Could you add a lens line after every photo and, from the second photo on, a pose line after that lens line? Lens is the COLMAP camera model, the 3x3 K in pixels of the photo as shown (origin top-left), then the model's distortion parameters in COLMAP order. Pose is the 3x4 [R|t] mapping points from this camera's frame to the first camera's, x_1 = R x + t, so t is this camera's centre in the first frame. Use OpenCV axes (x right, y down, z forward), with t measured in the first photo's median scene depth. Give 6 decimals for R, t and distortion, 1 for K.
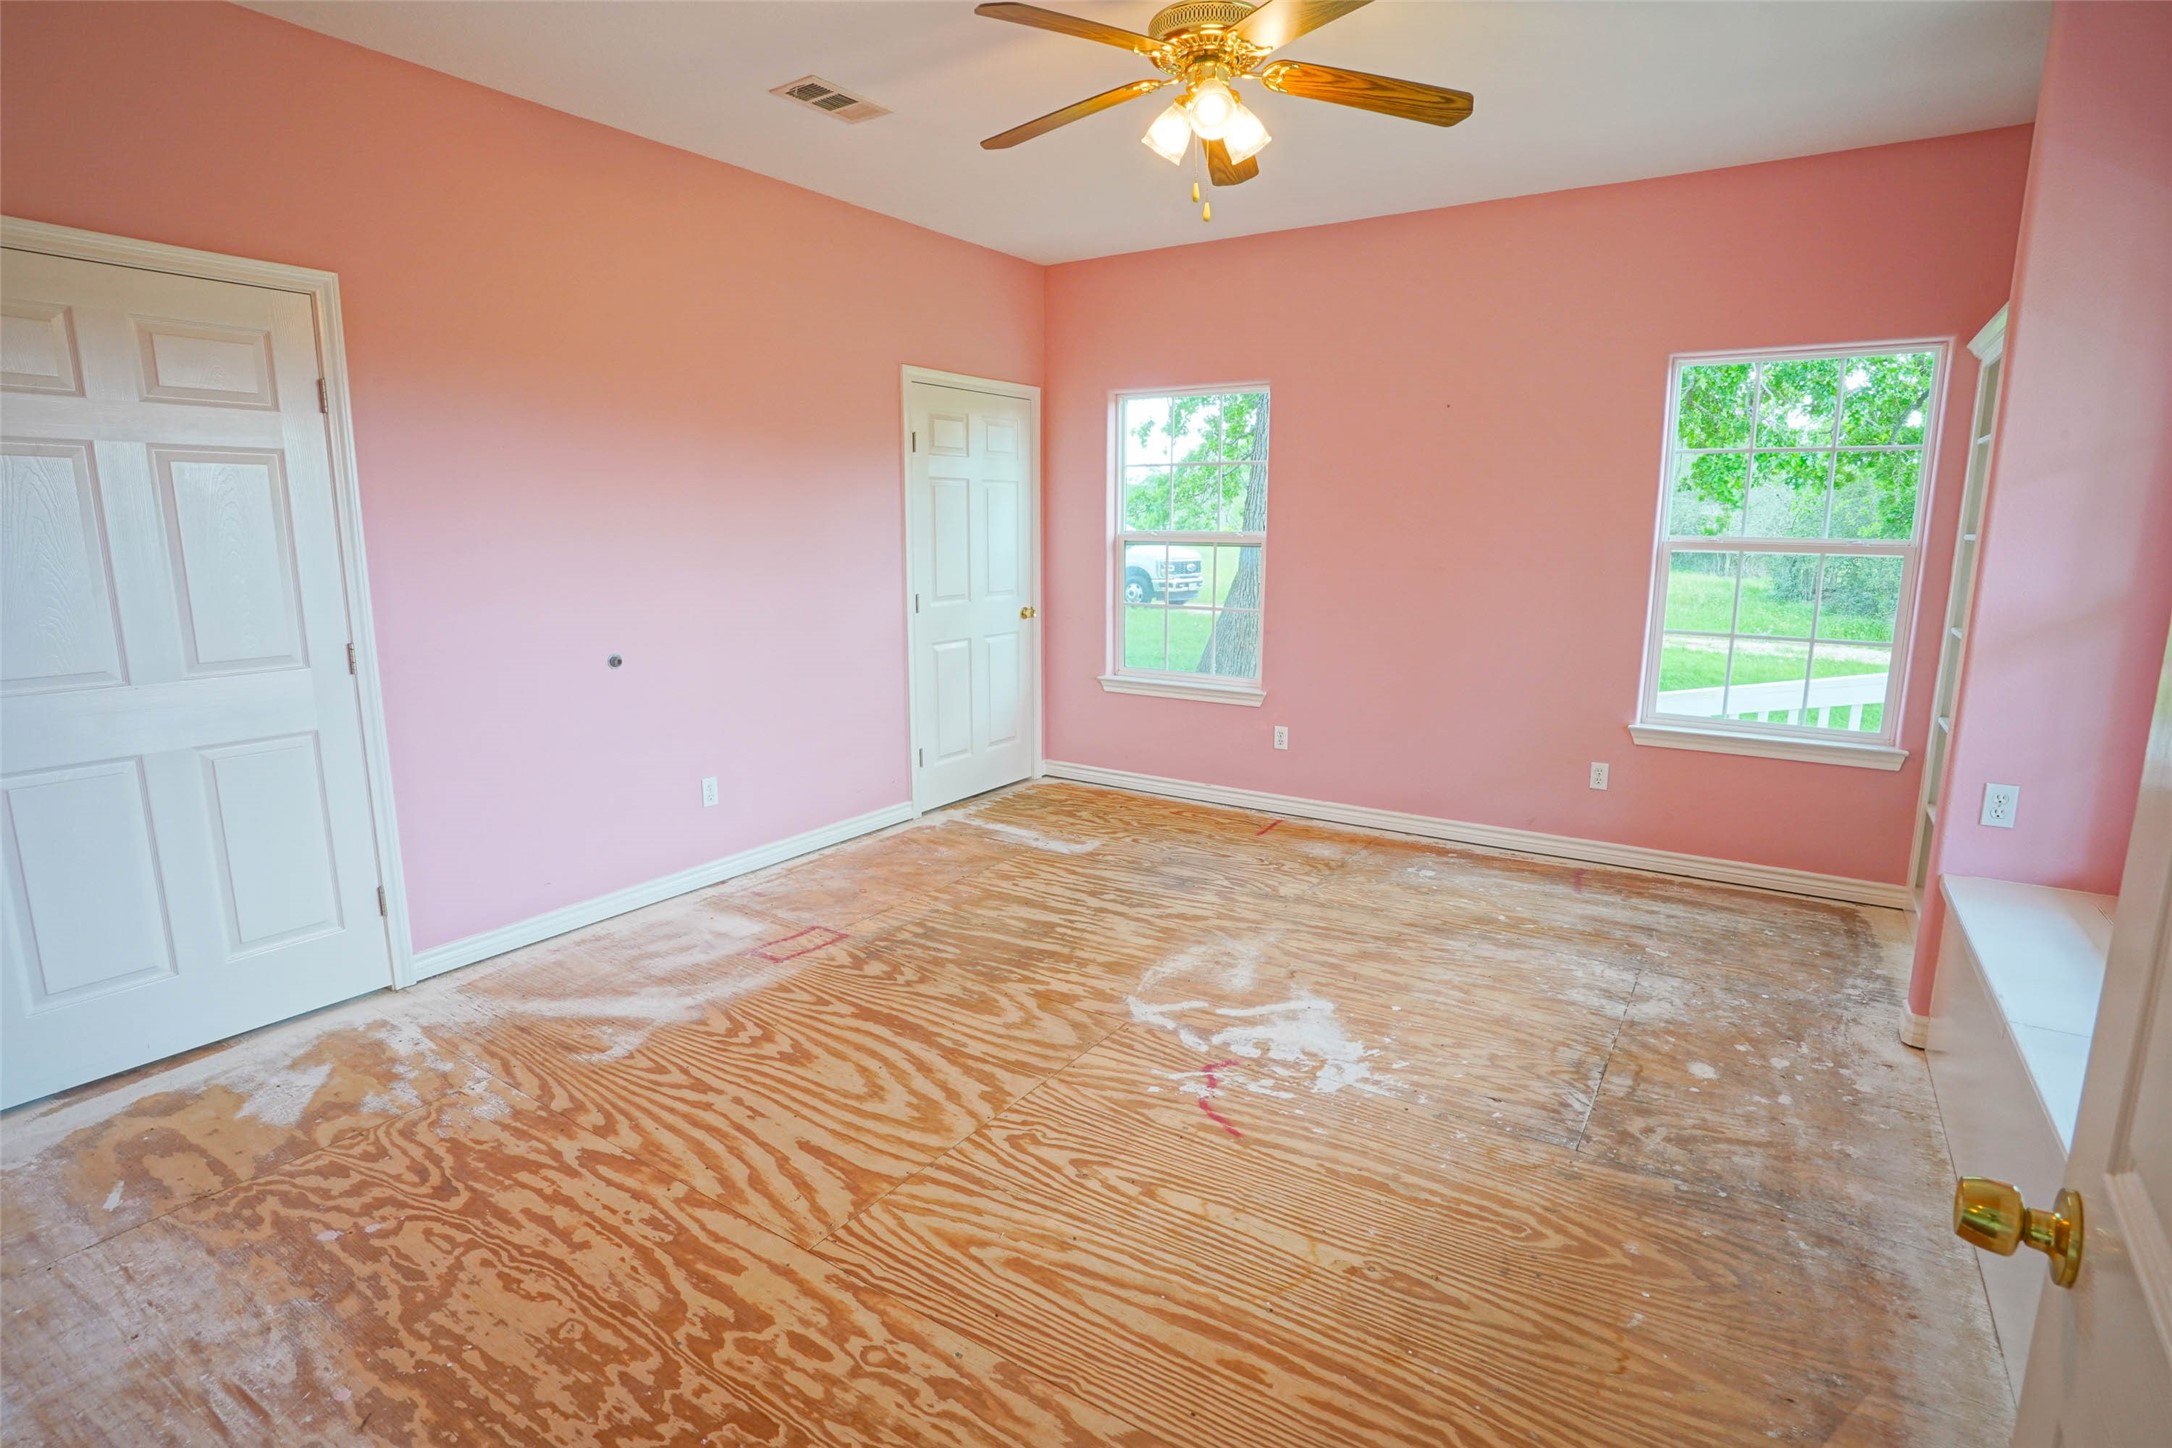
lens RADIAL K [[1067.3, 0, 1099.0], [0, 1067.3, 716.3], [0, 0, 1]] dist [-0.083957, 0.040801]
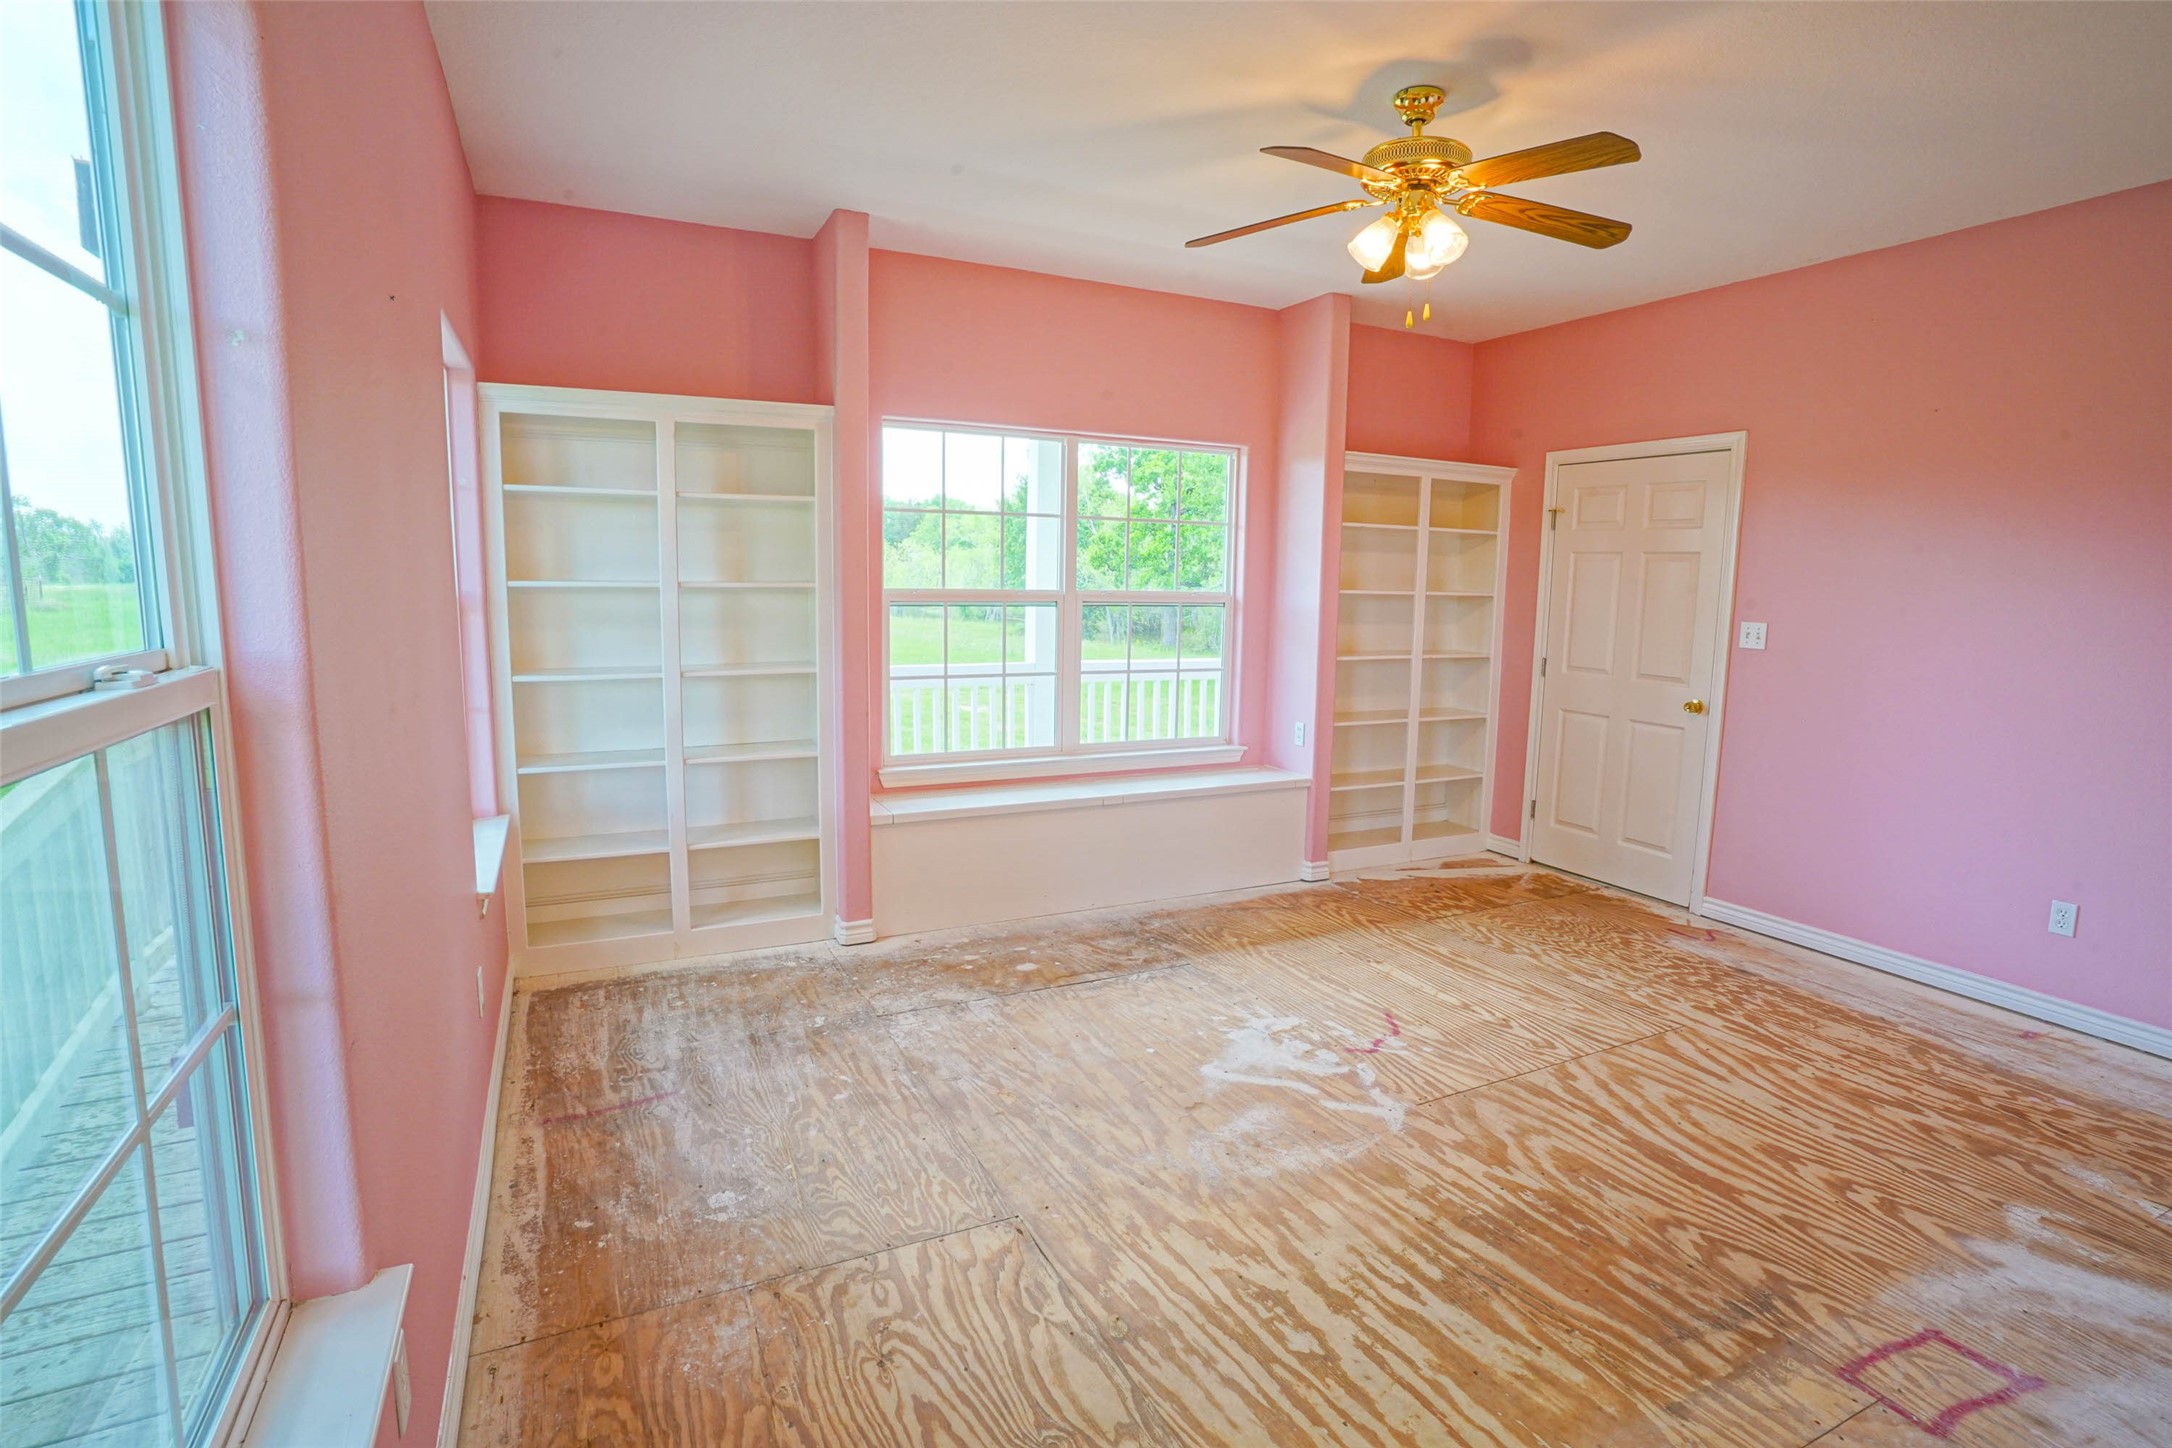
lens RADIAL K [[1067.3, 0, 1099.0], [0, 1067.3, 716.3], [0, 0, 1]] dist [-0.083957, 0.040801]
pose [[-0.863533, -0.084606, 0.497144, -0.168026], [0.071418, 0.955373, 0.286640, -0.344982], [-0.499210, 0.283028, -0.818953, 1.807861]]
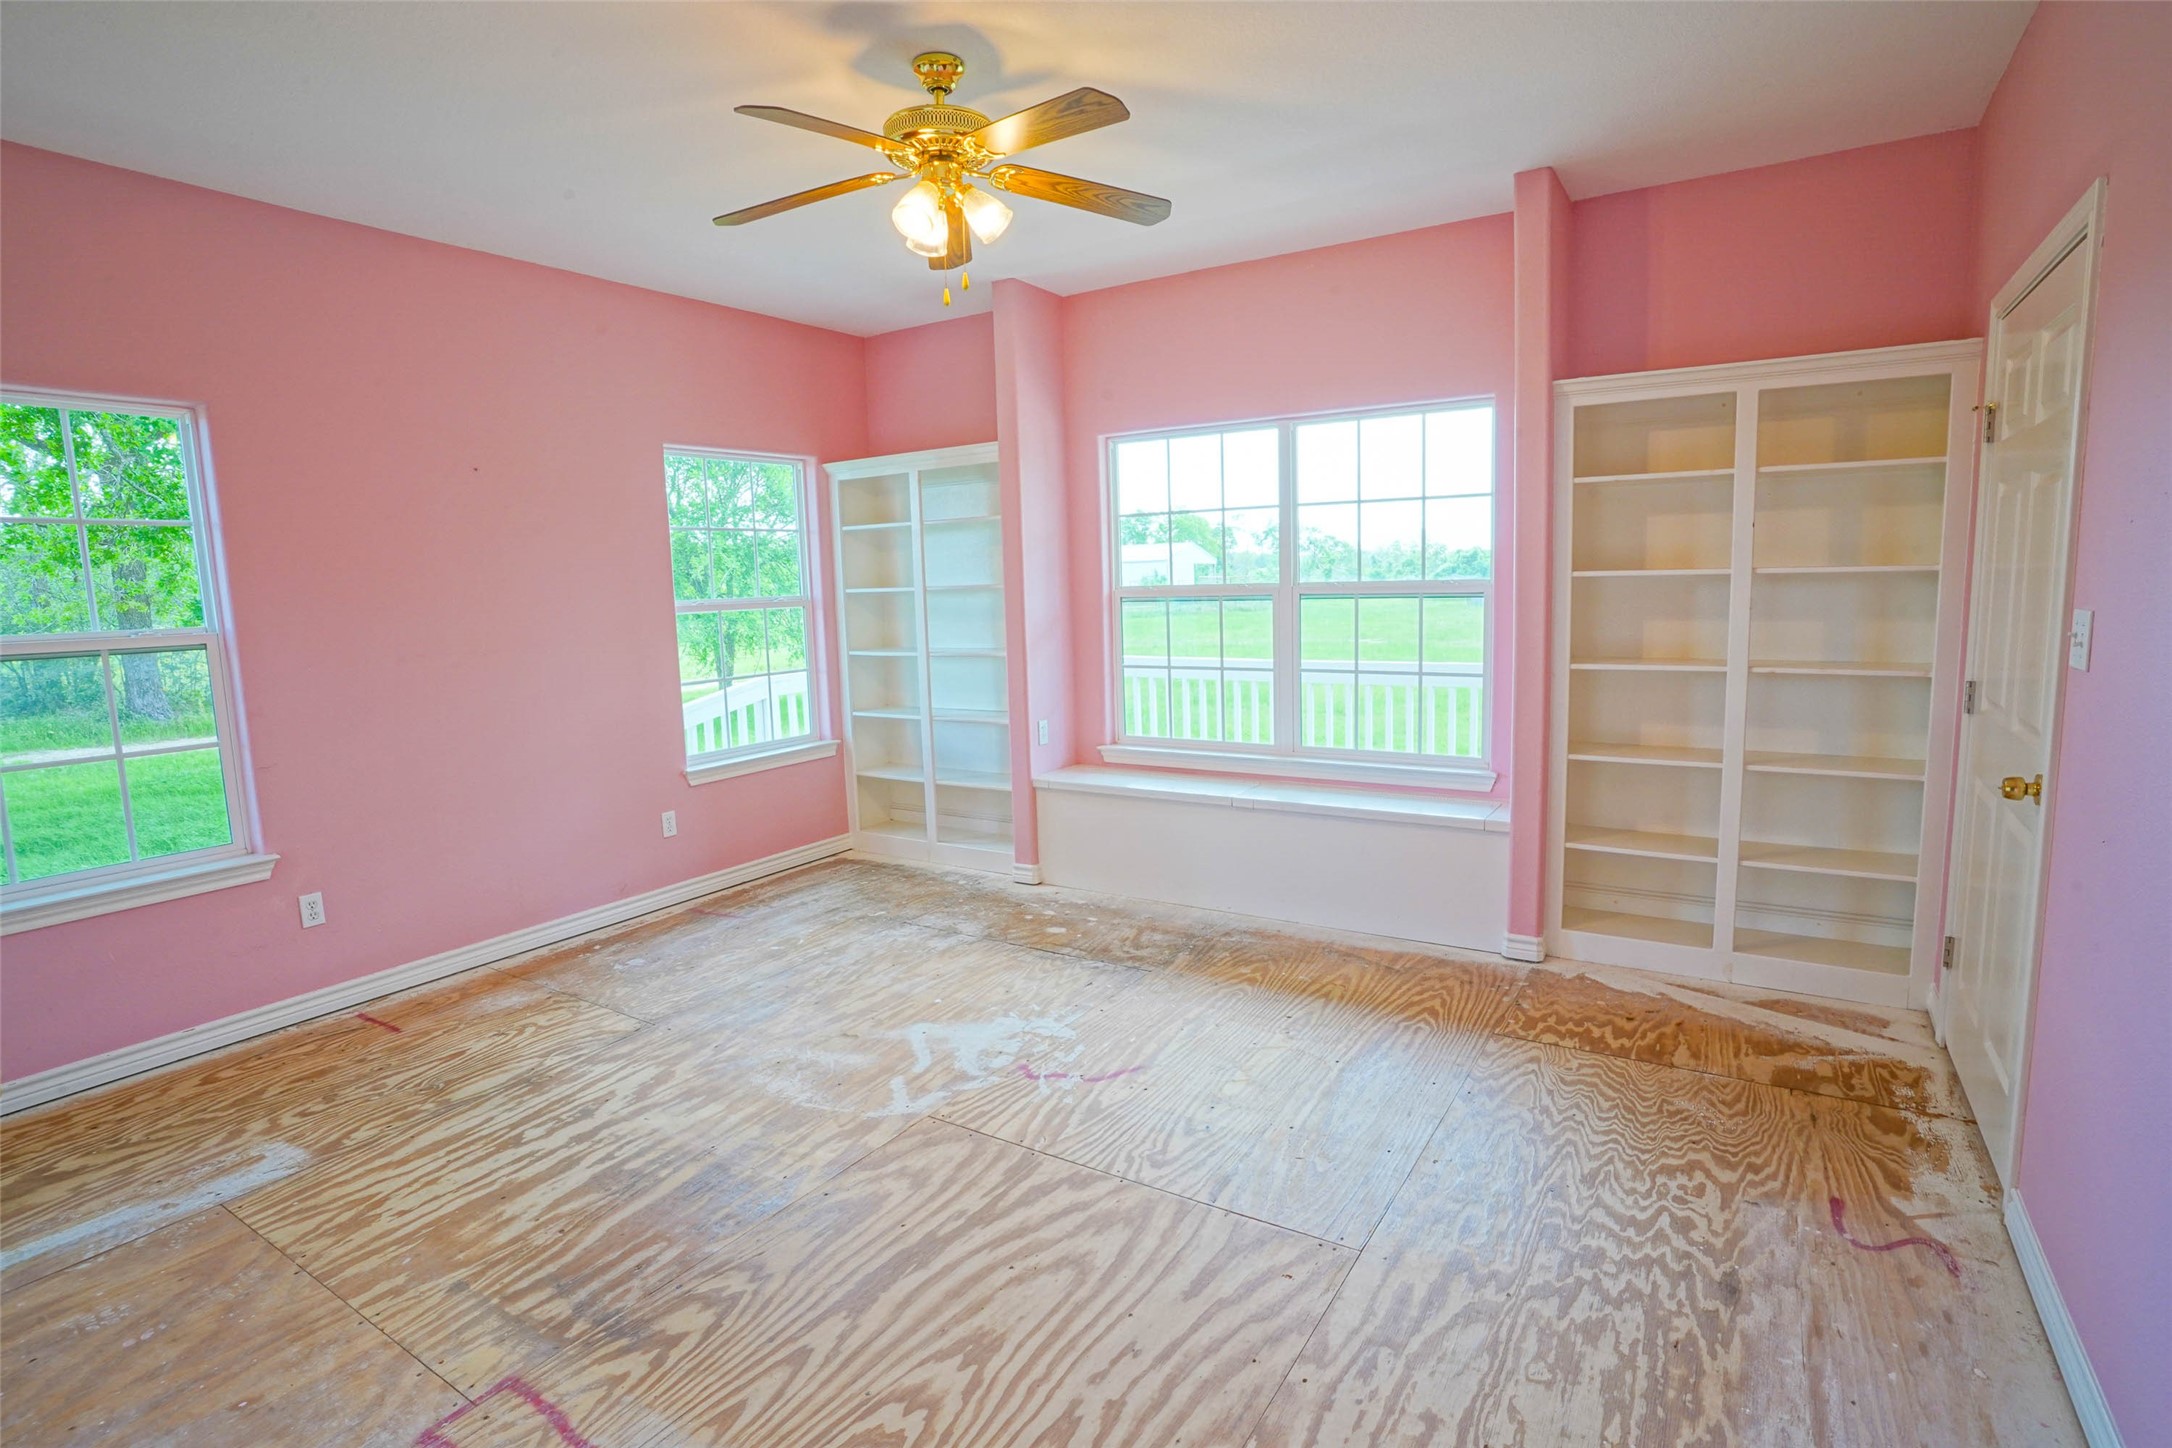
lens RADIAL K [[1067.3, 0, 1099.0], [0, 1067.3, 716.3], [0, 0, 1]] dist [-0.083957, 0.040801]
pose [[-0.014280, -0.130745, 0.991313, -0.840063], [0.209758, 0.968962, 0.130819, -0.141751], [-0.977649, 0.209804, 0.013588, 0.755014]]
